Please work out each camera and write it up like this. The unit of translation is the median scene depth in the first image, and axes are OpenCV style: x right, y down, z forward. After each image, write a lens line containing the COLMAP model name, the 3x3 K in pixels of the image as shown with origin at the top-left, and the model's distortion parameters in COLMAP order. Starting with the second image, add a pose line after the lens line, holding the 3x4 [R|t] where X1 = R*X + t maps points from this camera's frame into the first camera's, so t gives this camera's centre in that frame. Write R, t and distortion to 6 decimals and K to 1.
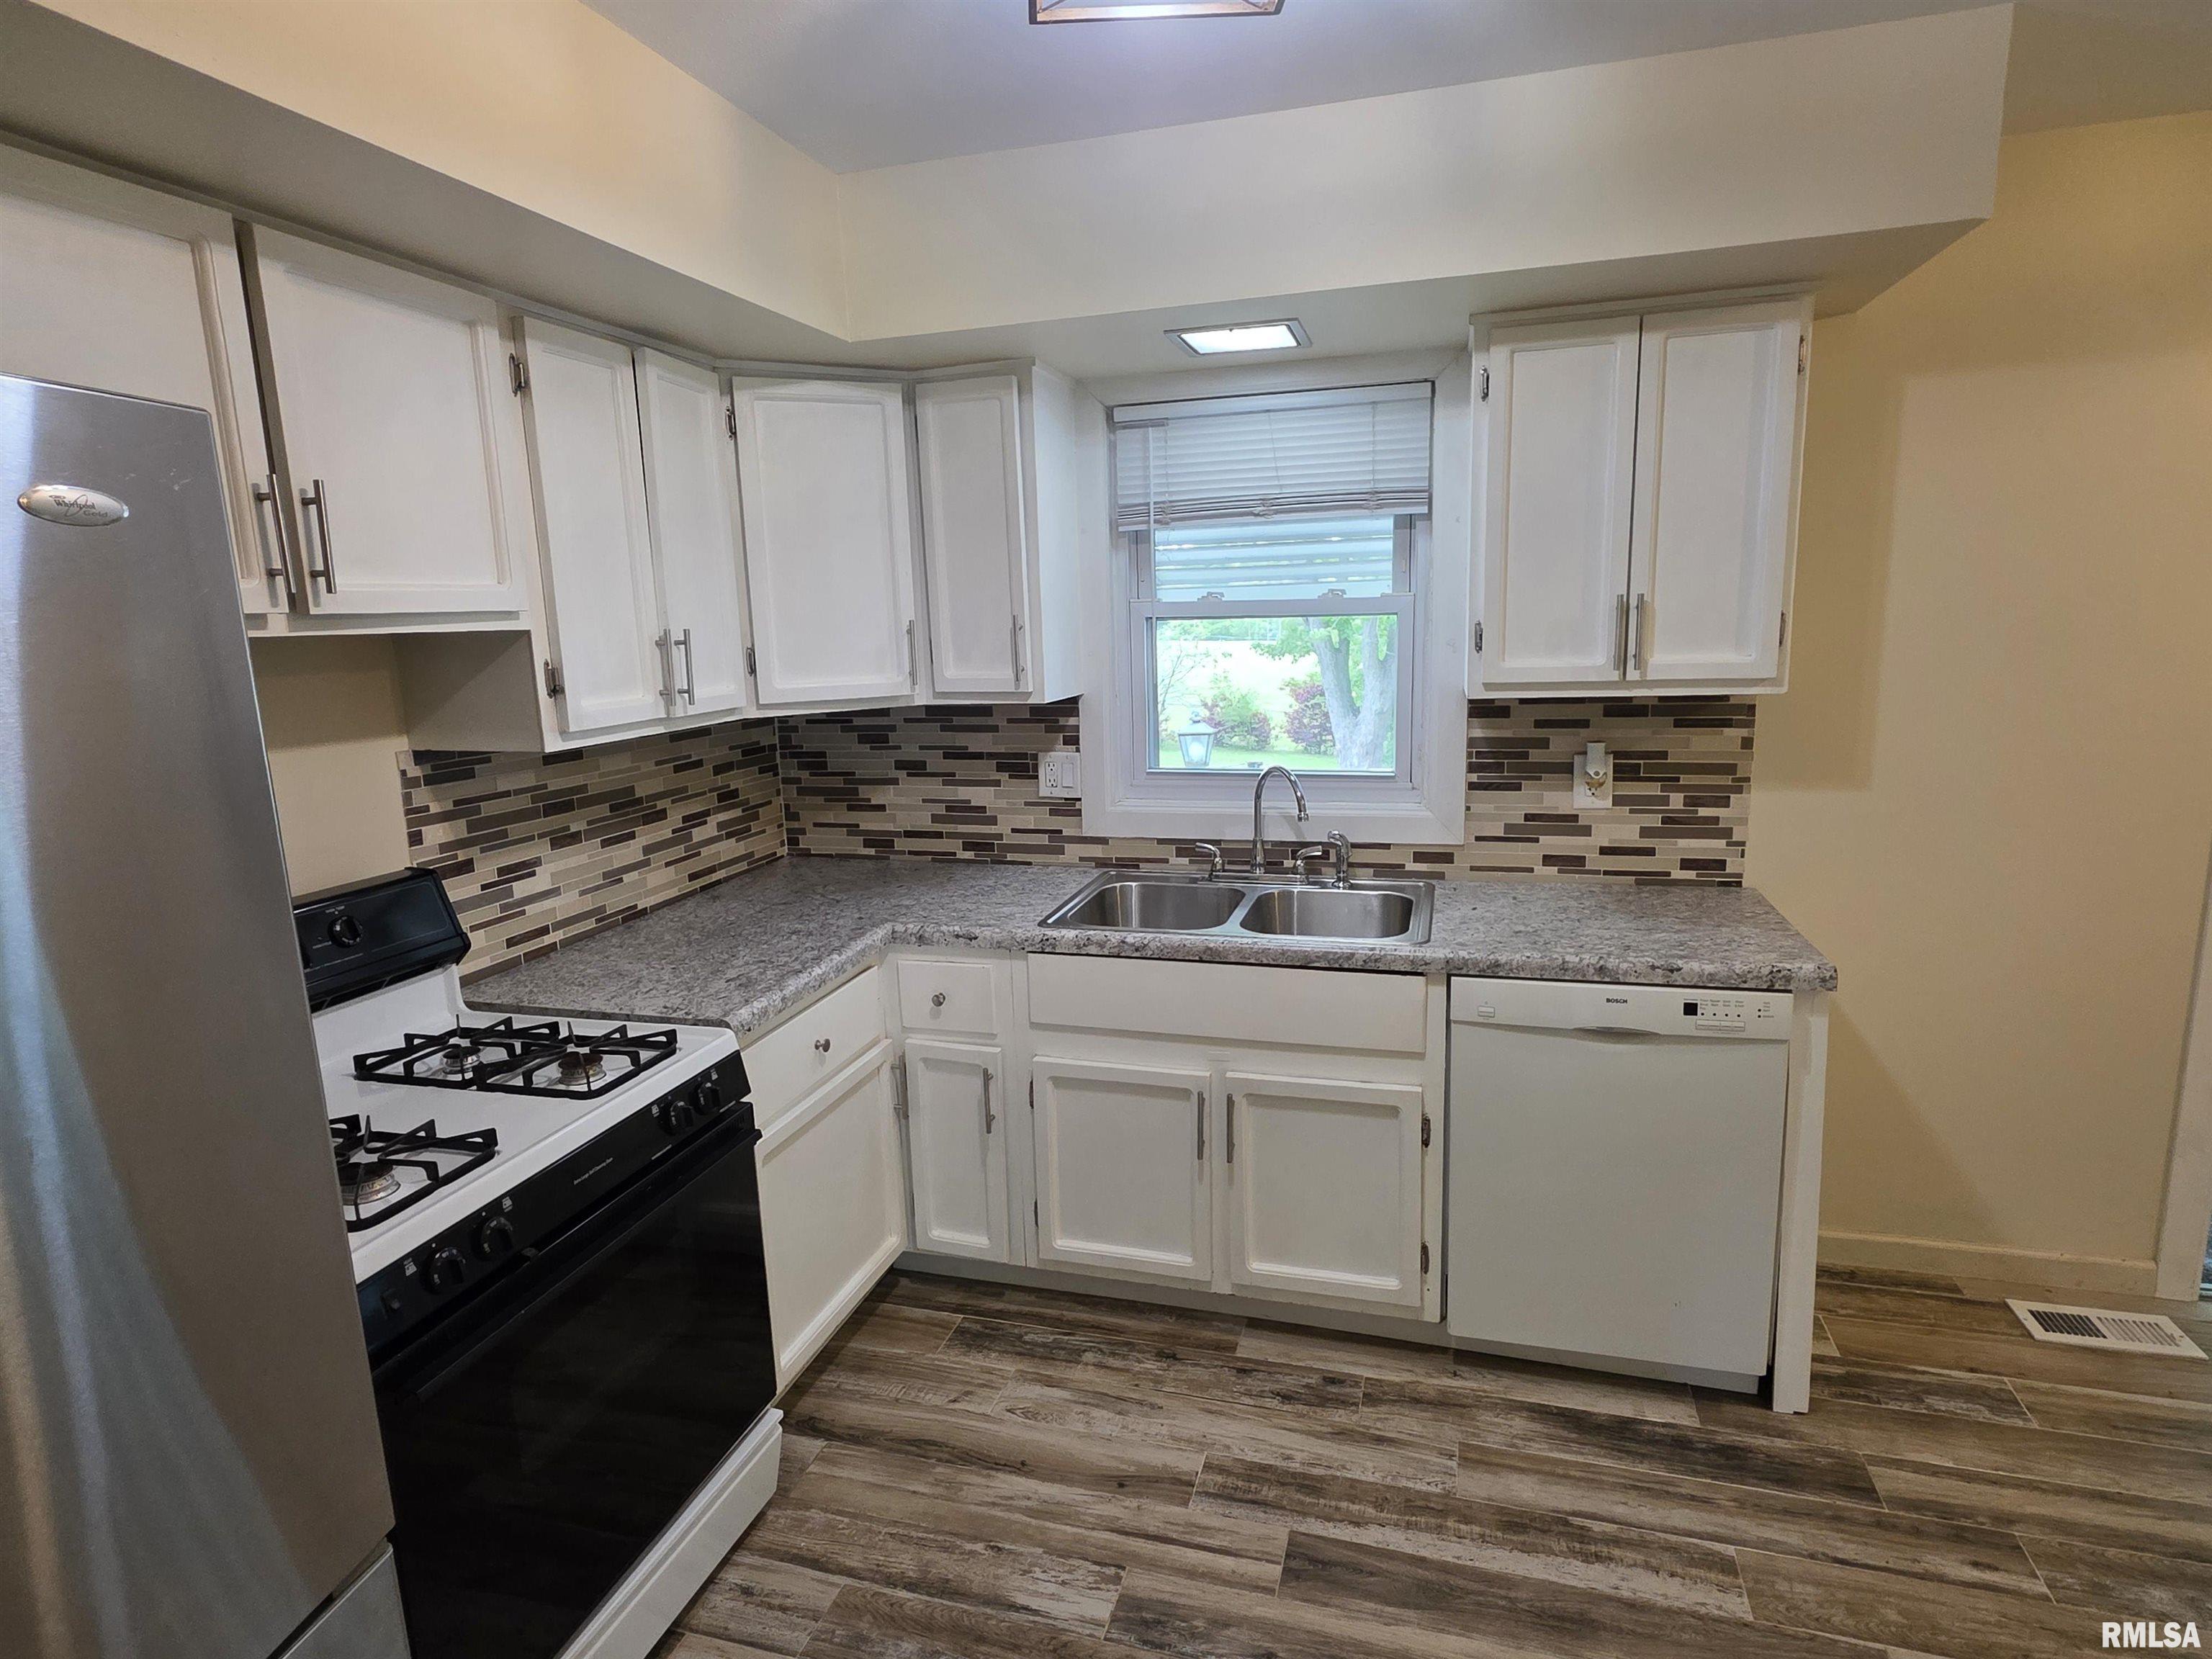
lens RADIAL K [[1178.4, 0, 1113.8], [0, 1178.4, 836.7], [0, 0, 1]] dist [0.006242, -0.008142]
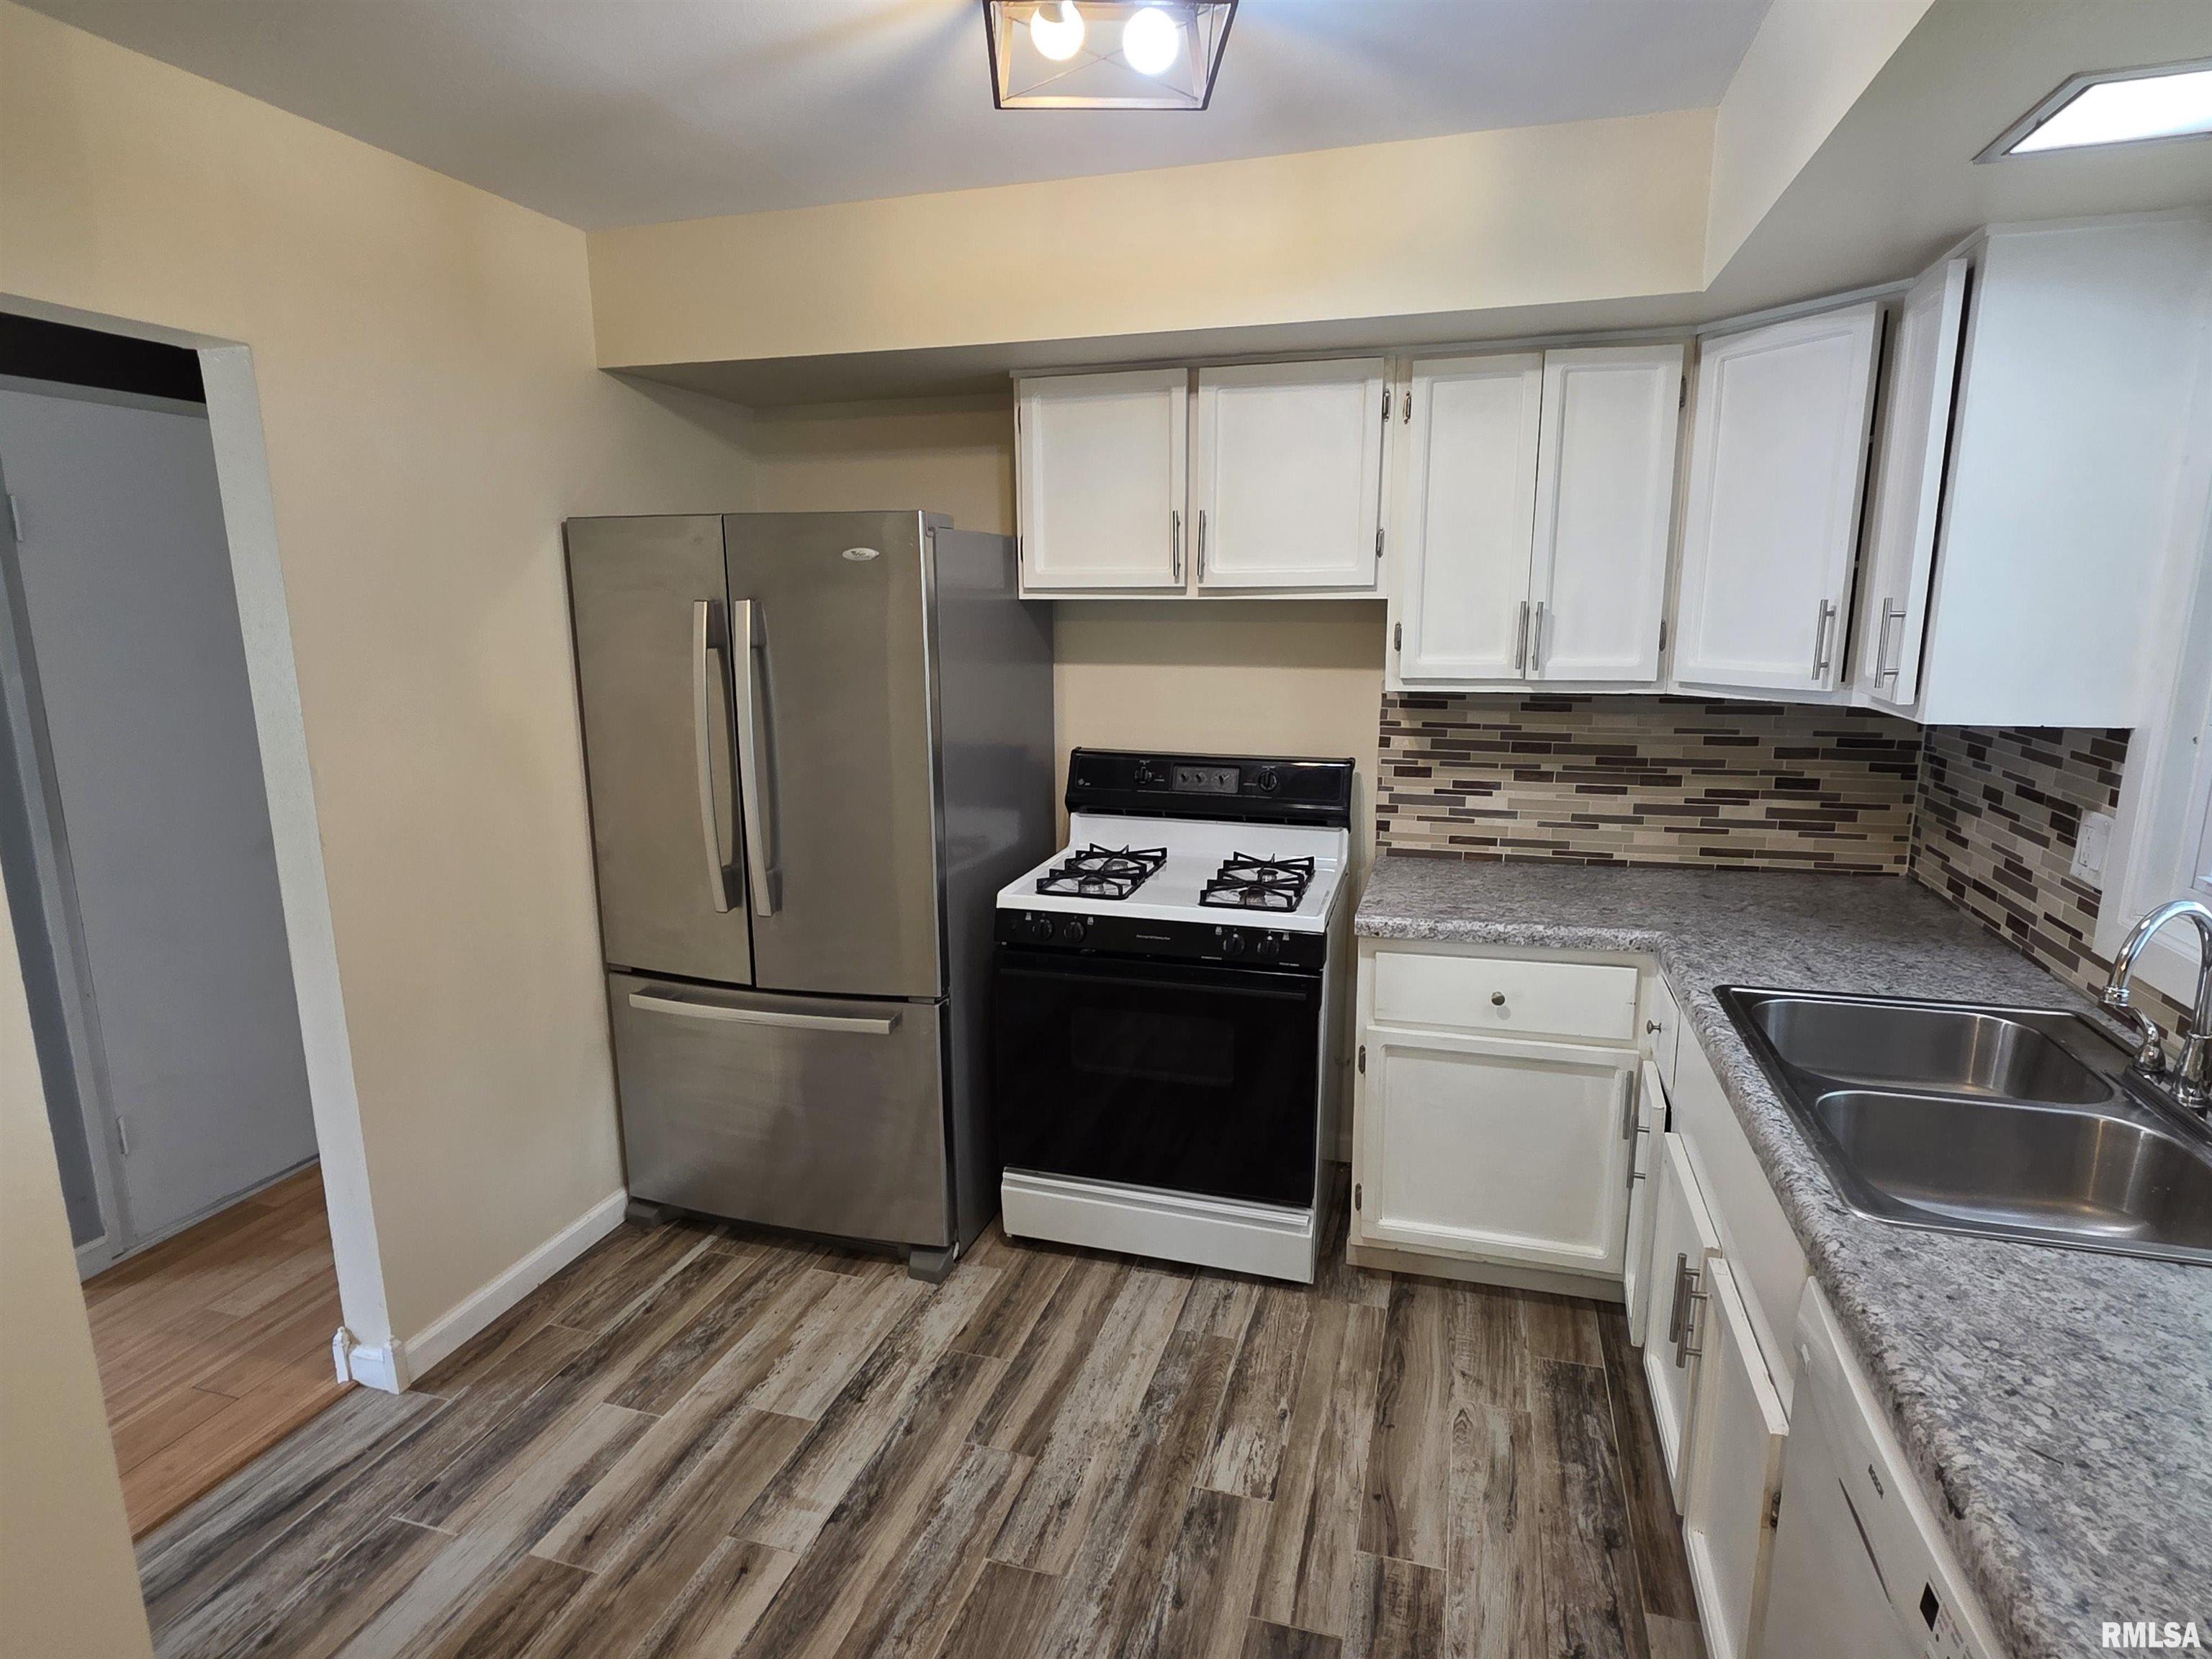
lens RADIAL K [[1178.4, 0, 1113.8], [0, 1178.4, 836.7], [0, 0, 1]] dist [0.006242, -0.008142]
pose [[-0.003614, 0.231377, -0.972857, 0.662994], [-0.180198, 0.956787, 0.228225, -0.125490], [0.983624, 0.176132, 0.038236, 0.519903]]
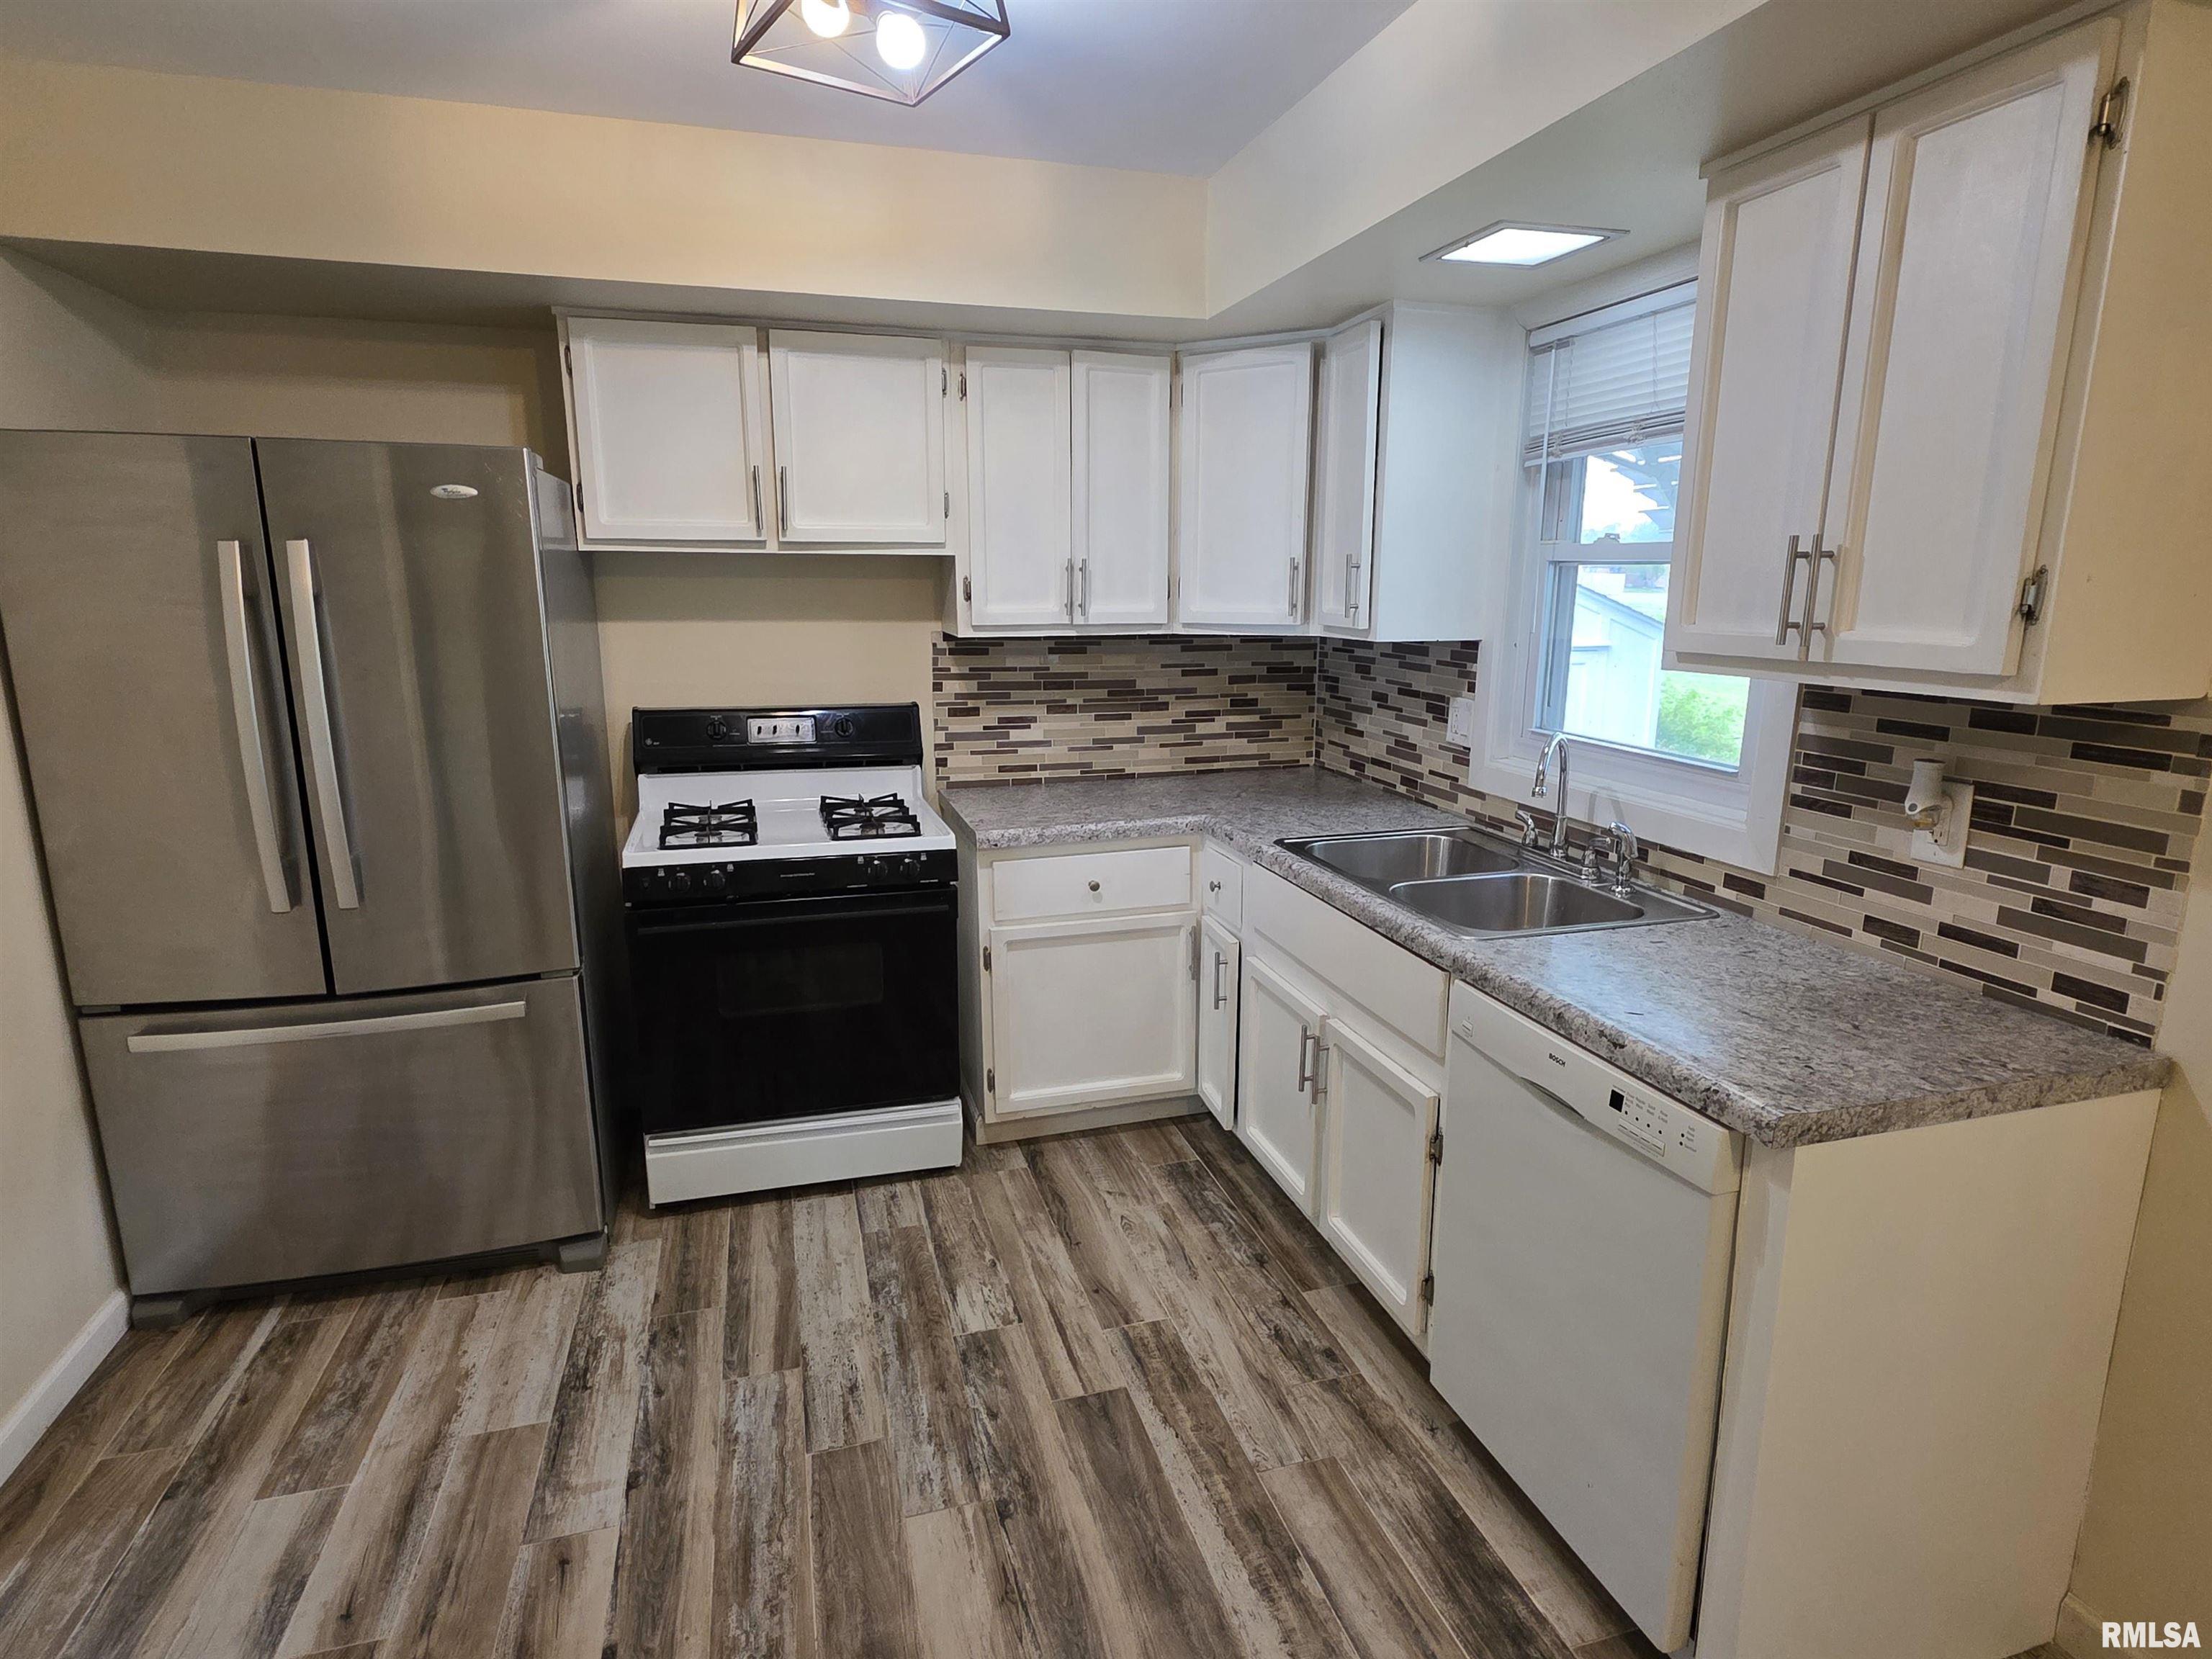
lens RADIAL K [[1178.4, 0, 1113.8], [0, 1178.4, 836.7], [0, 0, 1]] dist [0.006242, -0.008142]
pose [[0.544078, 0.211484, -0.811944, 0.703622], [-0.175744, 0.974971, 0.136182, -0.048316], [0.820423, 0.068601, 0.567627, 0.247125]]
